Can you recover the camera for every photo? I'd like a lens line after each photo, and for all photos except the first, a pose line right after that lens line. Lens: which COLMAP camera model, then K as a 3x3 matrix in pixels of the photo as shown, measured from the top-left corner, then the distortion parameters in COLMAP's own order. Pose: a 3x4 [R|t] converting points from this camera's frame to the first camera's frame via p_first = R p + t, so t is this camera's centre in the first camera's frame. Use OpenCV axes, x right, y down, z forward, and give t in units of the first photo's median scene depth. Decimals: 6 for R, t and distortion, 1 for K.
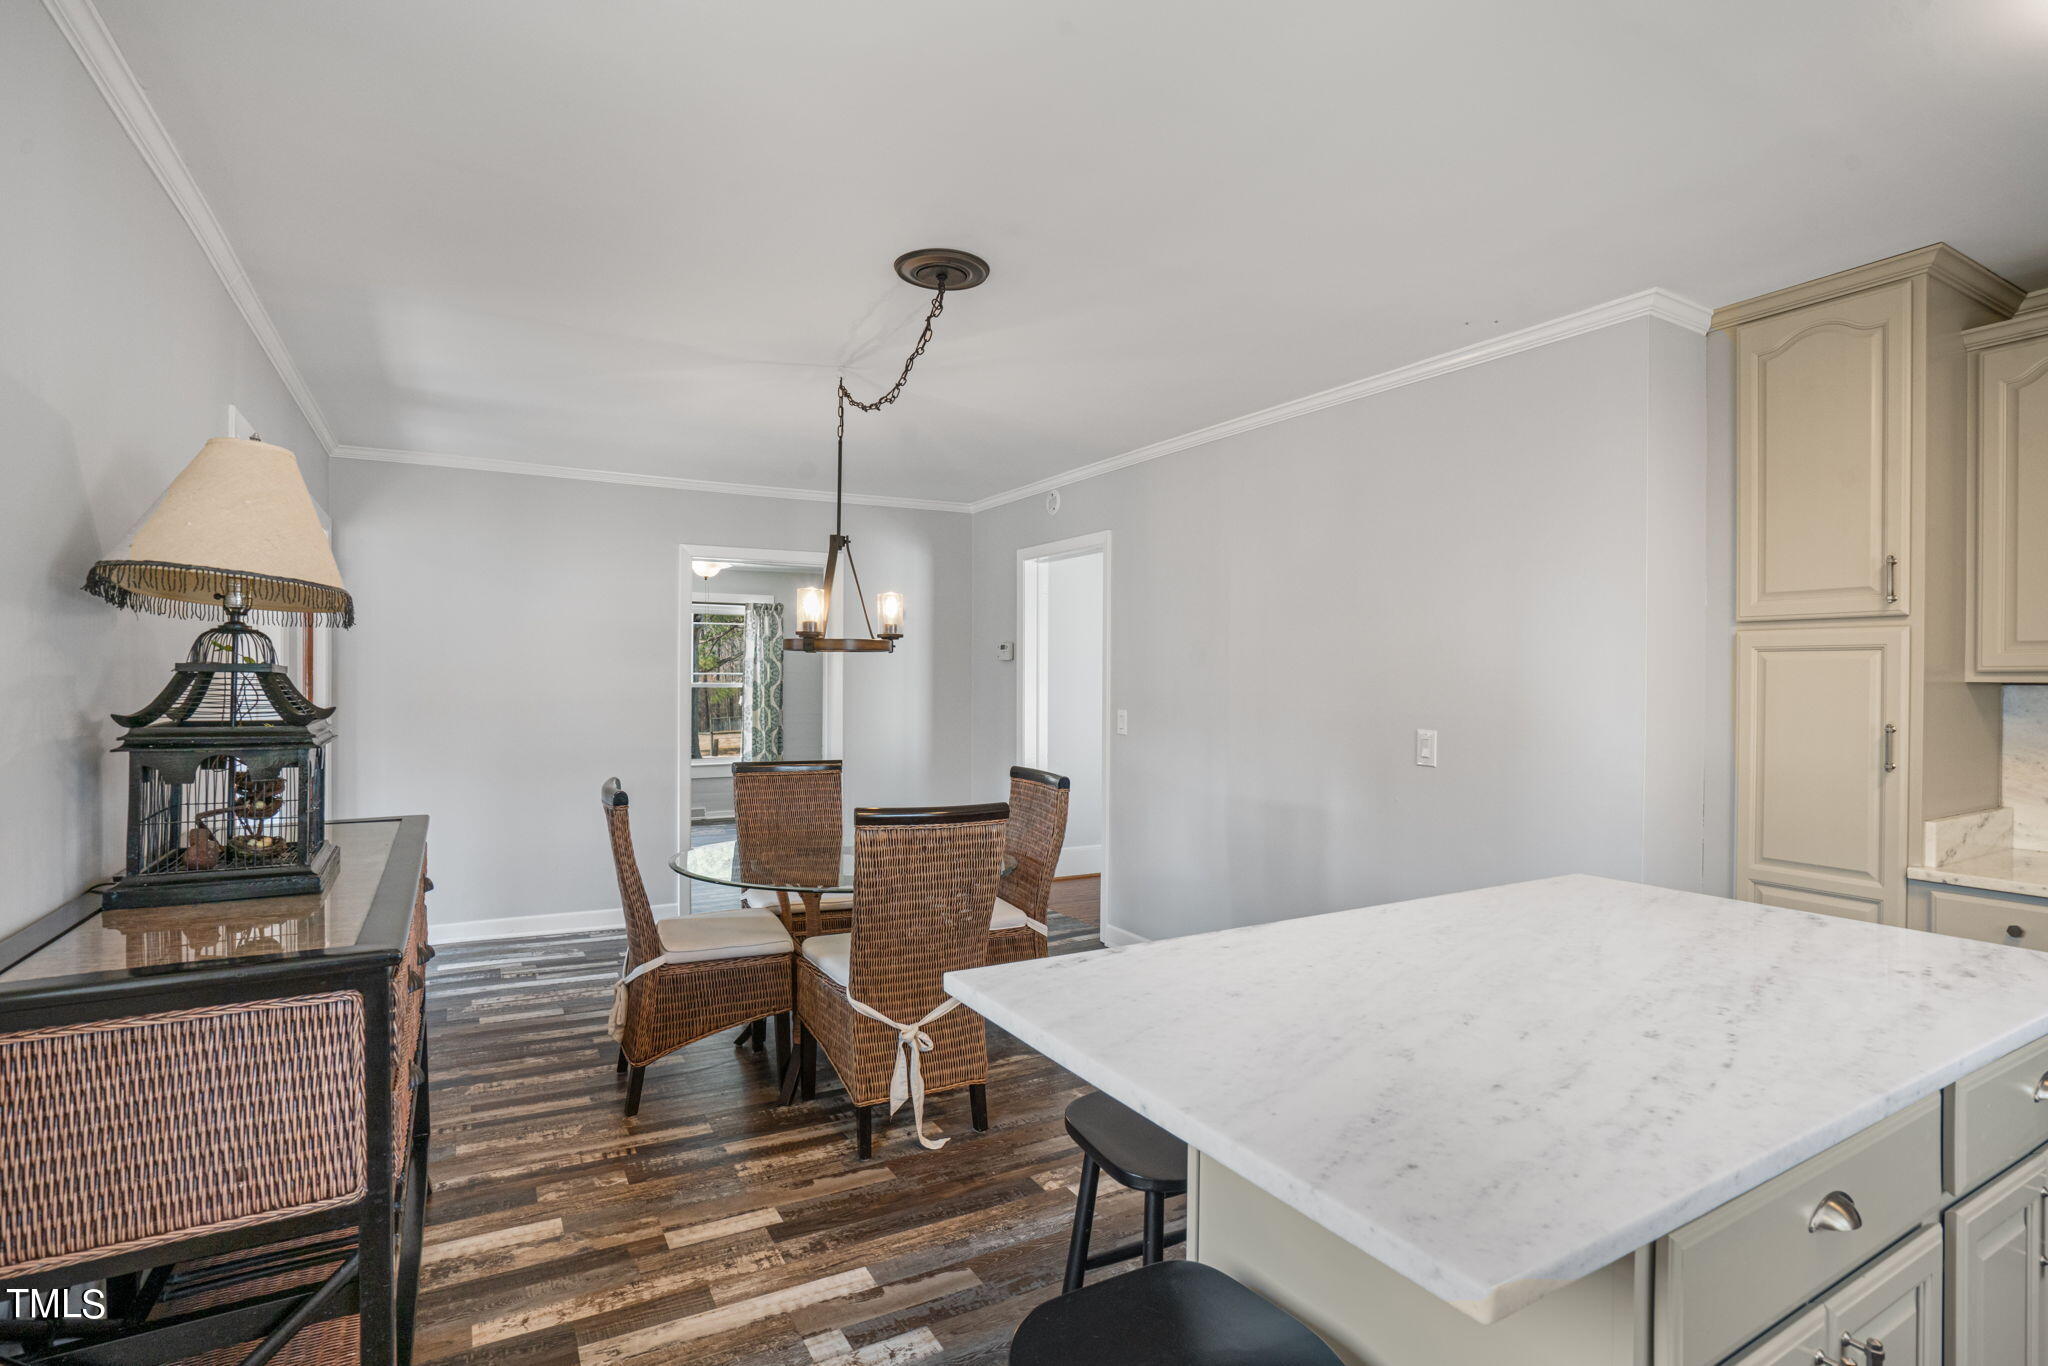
lens RADIAL K [[949.7, 0, 1024.0], [0, 949.7, 683.0], [0, 0, 1]] dist [0.000618, 0.000105]
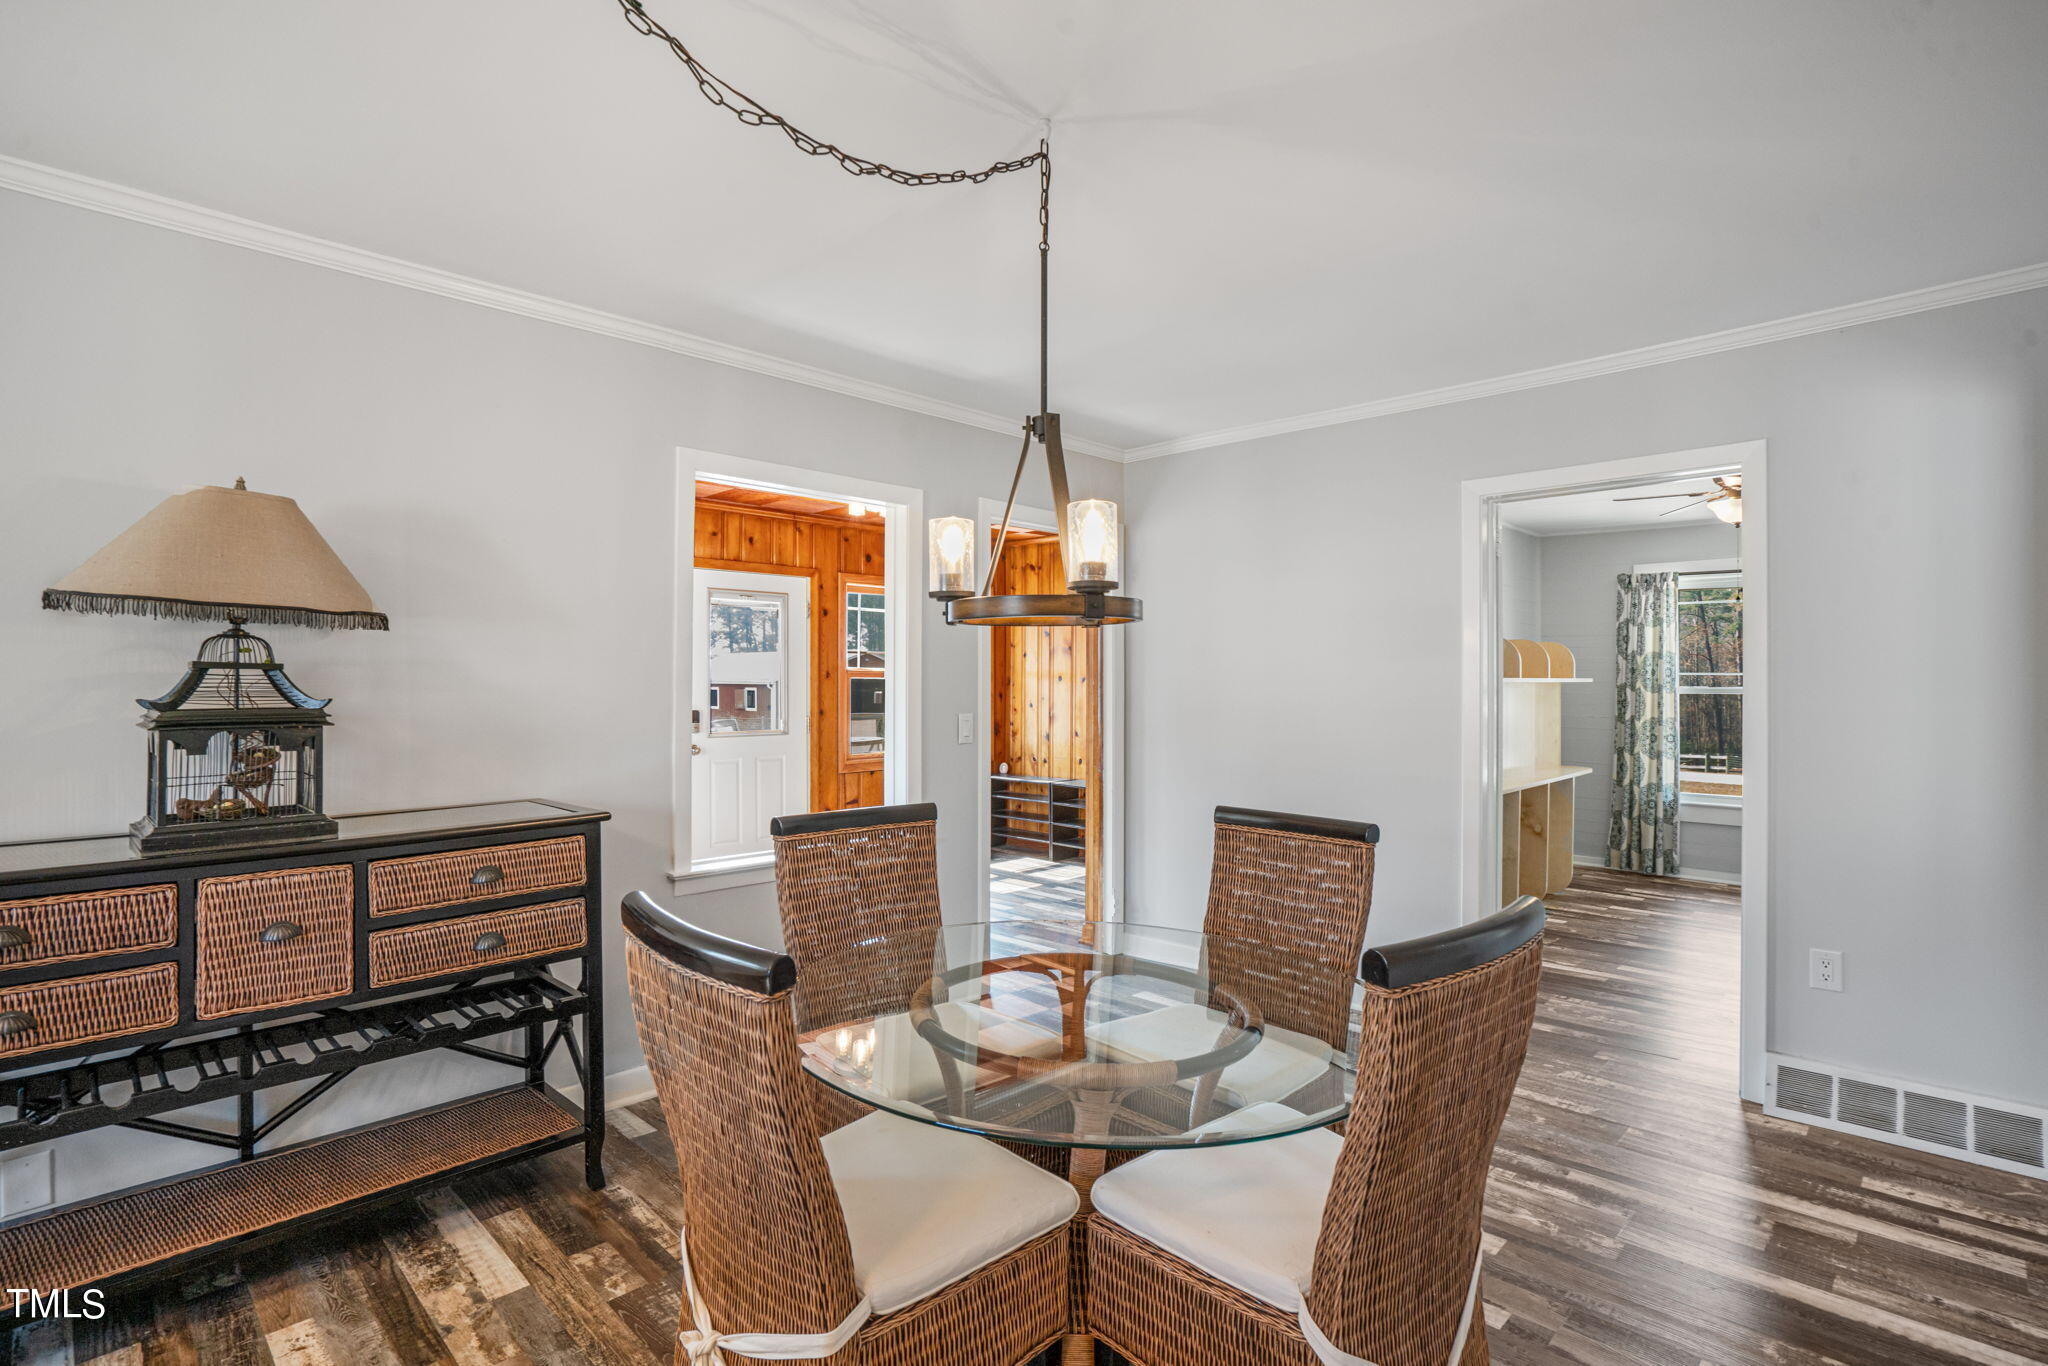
lens RADIAL K [[1010.3, 0, 1024.0], [0, 1010.3, 683.0], [0, 0, 1]] dist [0.001606, 0.000486]
pose [[0.292330, 0.000886, -0.956317, 0.750171], [-0.008673, 0.999961, -0.001725, 0.000222], [0.956278, 0.008798, 0.292326, 1.589140]]
